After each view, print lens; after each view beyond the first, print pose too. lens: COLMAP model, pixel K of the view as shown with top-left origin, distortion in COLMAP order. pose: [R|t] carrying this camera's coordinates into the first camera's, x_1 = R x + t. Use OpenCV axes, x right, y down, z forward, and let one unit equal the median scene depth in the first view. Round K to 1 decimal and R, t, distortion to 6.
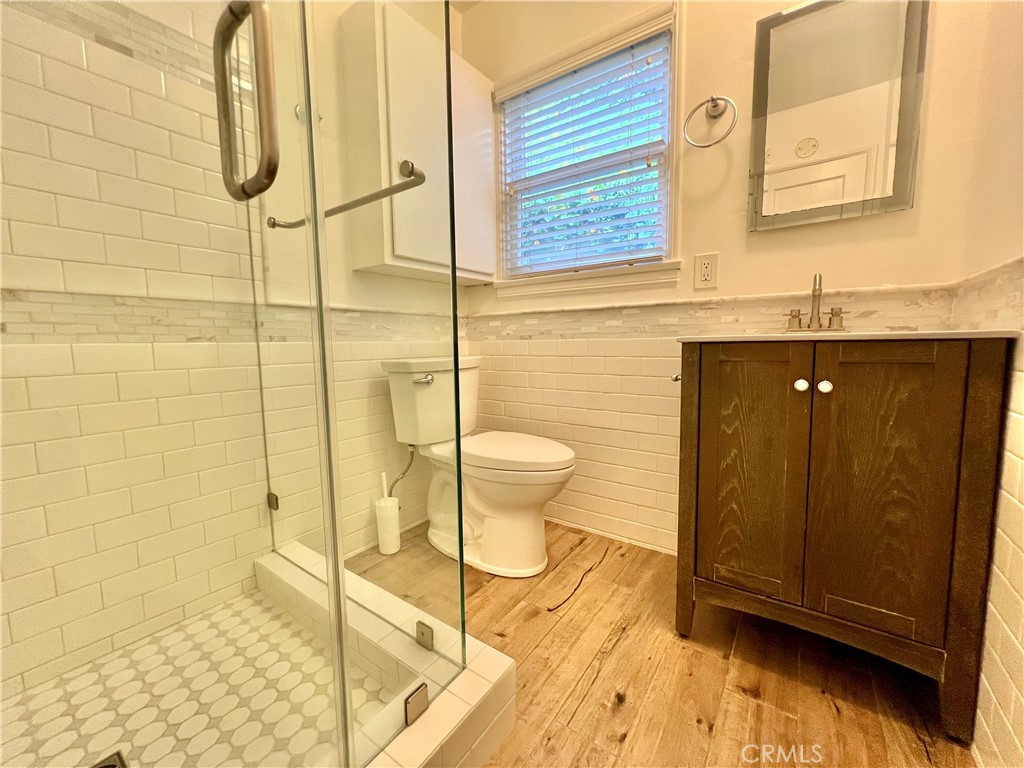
lens RADIAL K [[410.1, 0, 511.0], [0, 410.1, 383.1], [0, 0, 1]] dist [0.000794, -0.000302]
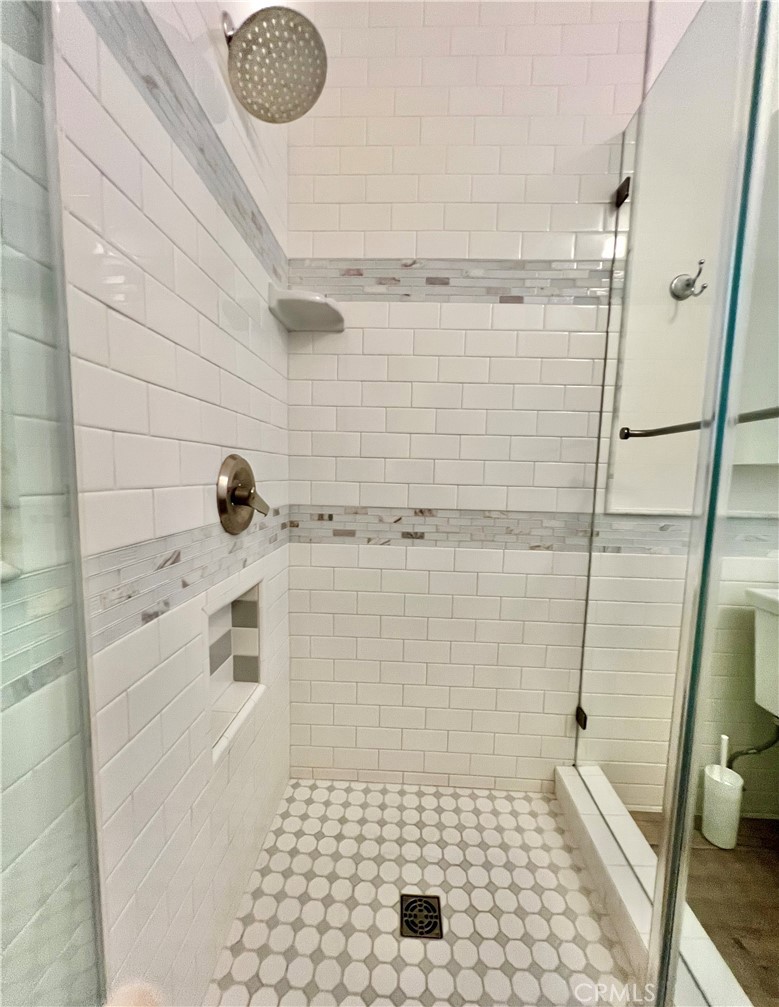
lens RADIAL K [[410.9, 0, 386.1], [0, 410.9, 508.4], [0, 0, 1]] dist [-0.002619, 0.000338]
pose [[0.540865, 0.115578, -0.833131, -0.096153], [-0.111692, 0.991611, 0.065053, -0.227518], [0.833660, 0.057869, 0.549237, 0.076440]]
